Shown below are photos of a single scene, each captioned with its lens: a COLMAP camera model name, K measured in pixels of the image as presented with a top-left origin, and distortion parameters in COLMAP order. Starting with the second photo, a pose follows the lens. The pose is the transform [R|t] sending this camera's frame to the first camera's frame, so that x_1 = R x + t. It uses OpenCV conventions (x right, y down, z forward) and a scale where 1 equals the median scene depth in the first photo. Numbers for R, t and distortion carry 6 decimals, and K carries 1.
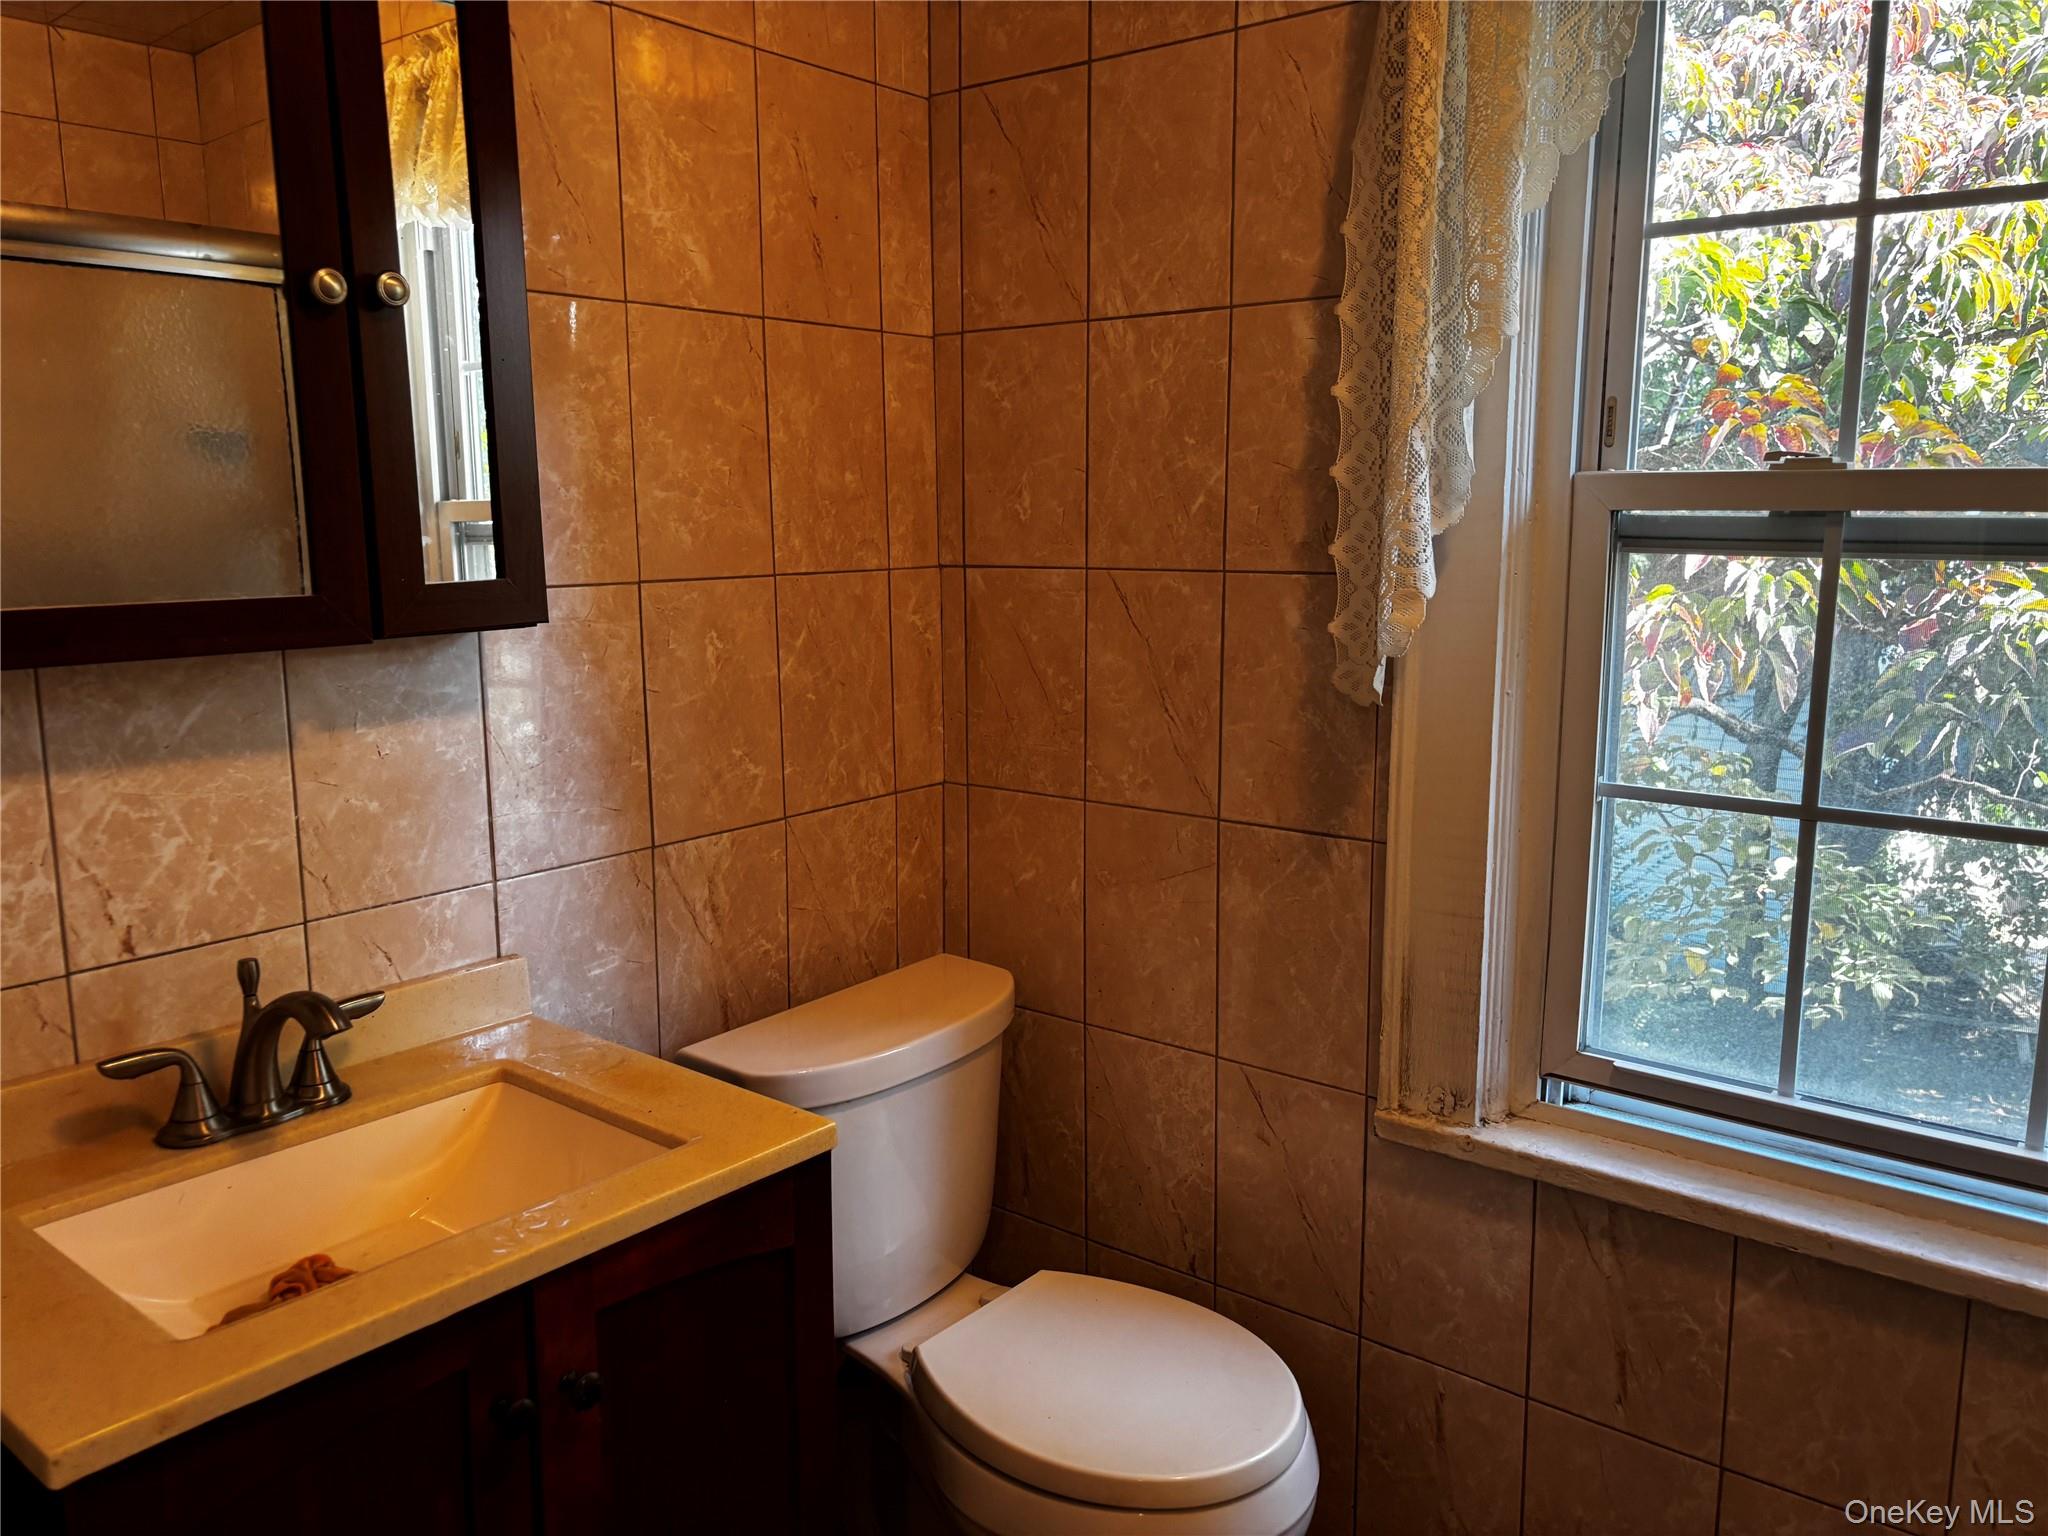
lens RADIAL K [[1531.1, 0, 1030.2], [0, 1531.1, 760.2], [0, 0, 1]] dist [0.044477, -0.047409]
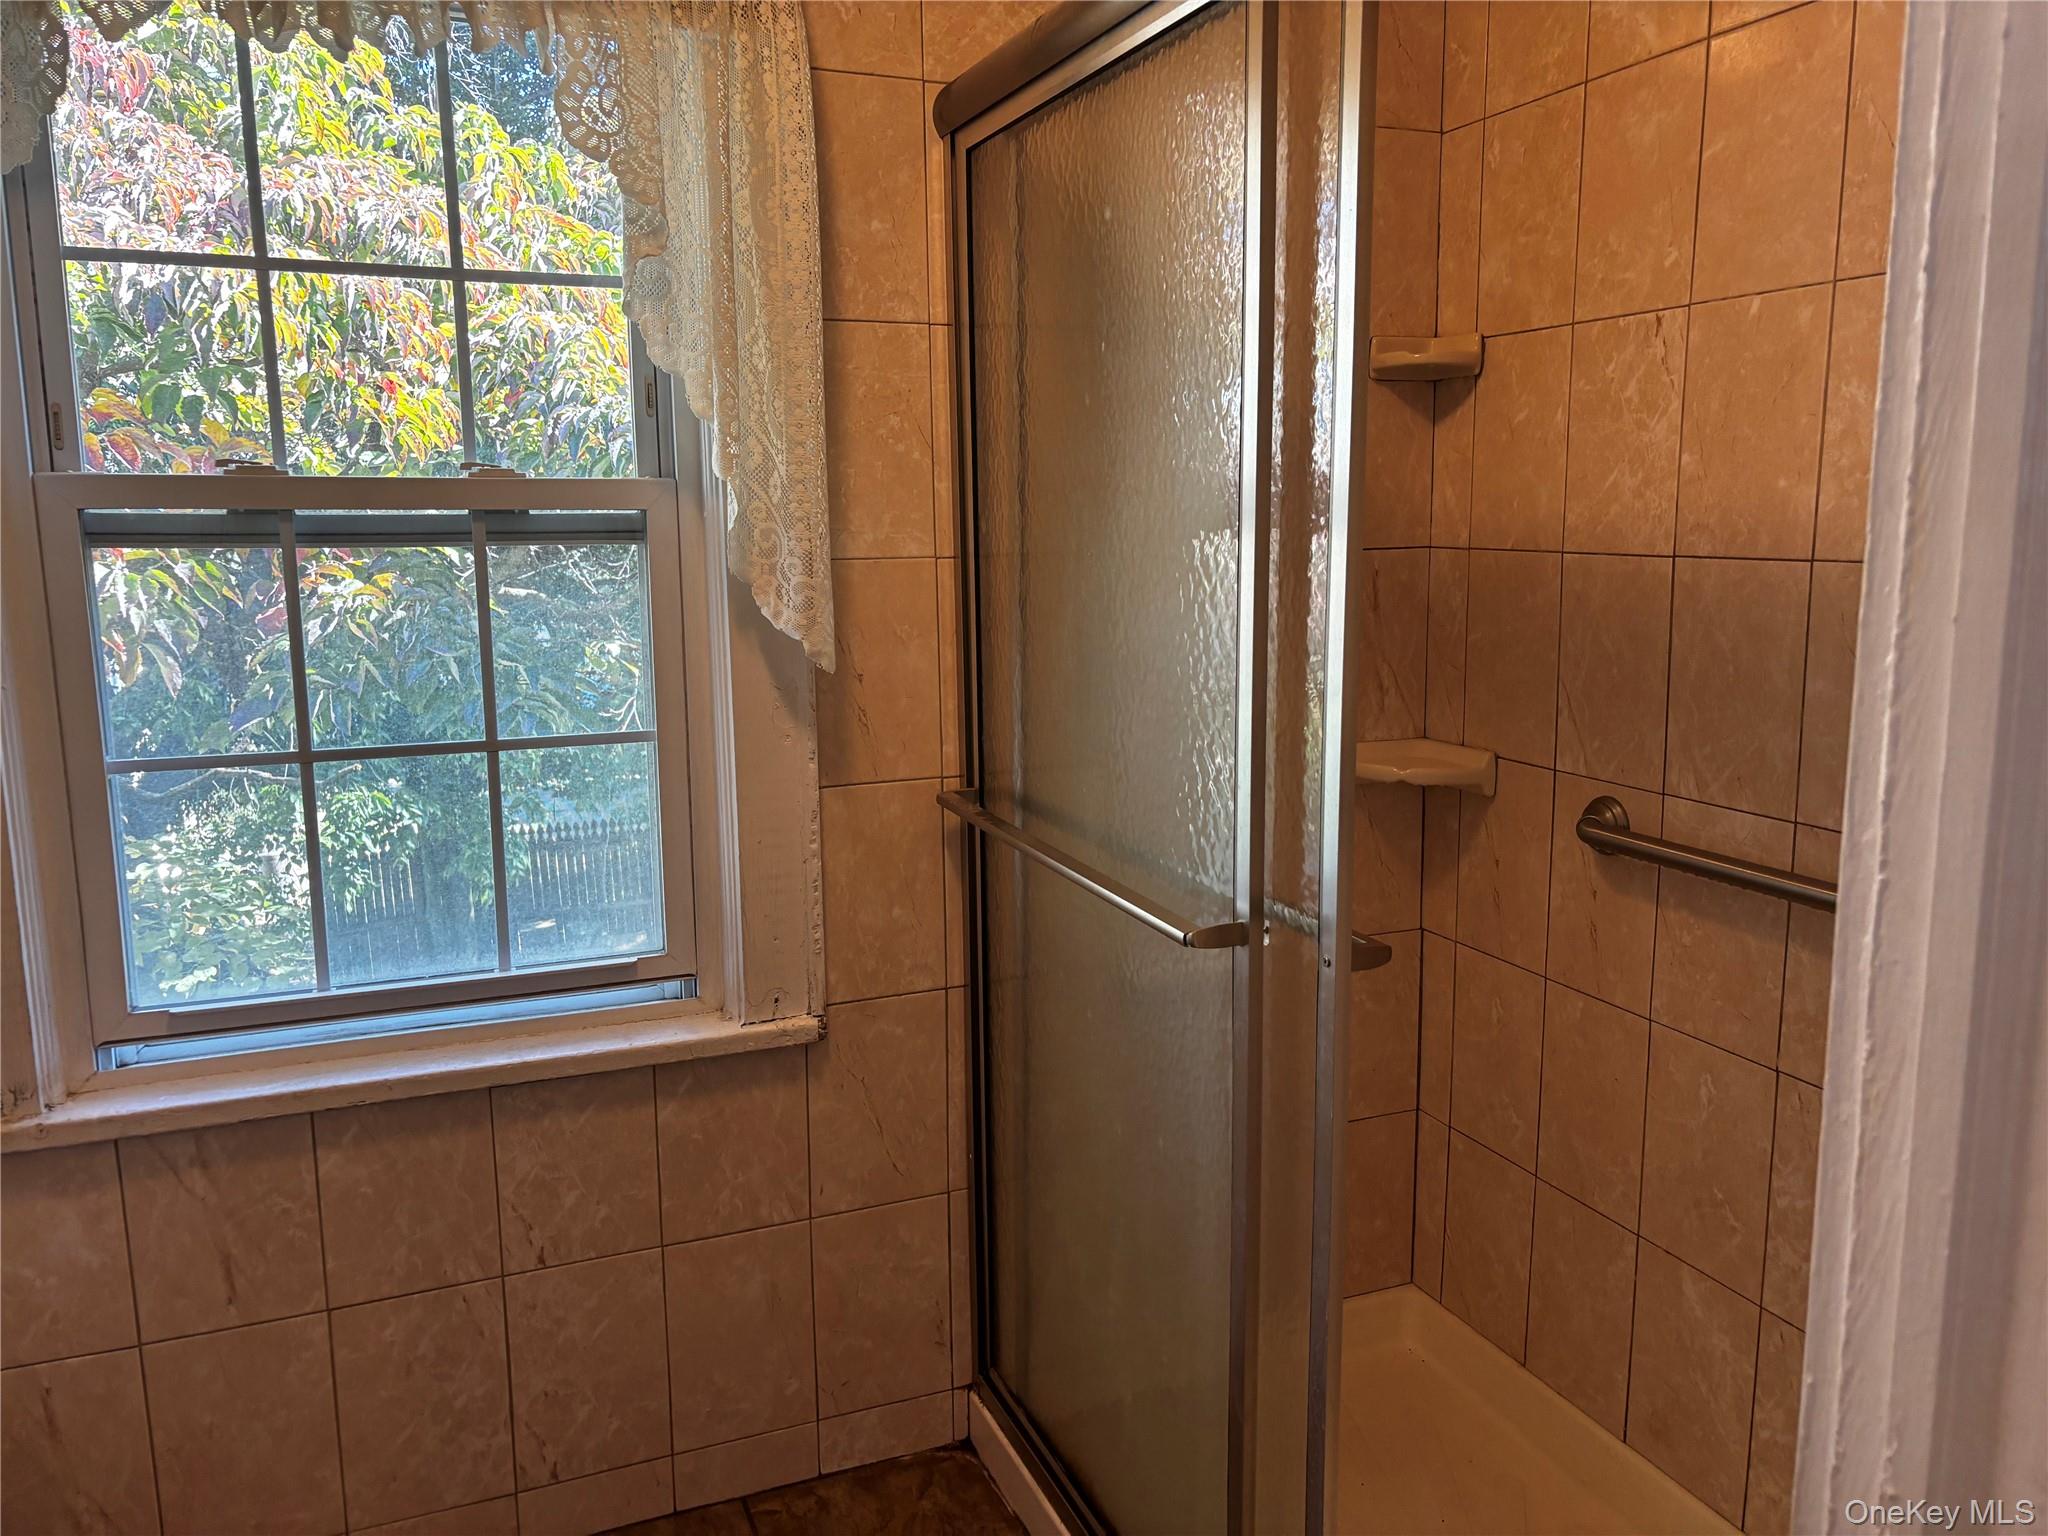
lens RADIAL K [[1531.1, 0, 1030.2], [0, 1531.1, 760.2], [0, 0, 1]] dist [0.044477, -0.047409]
pose [[0.484962, -0.138231, 0.863542, -0.180986], [0.145569, 0.986413, 0.076148, 0.018179], [-0.862335, 0.088776, 0.498495, -0.068754]]
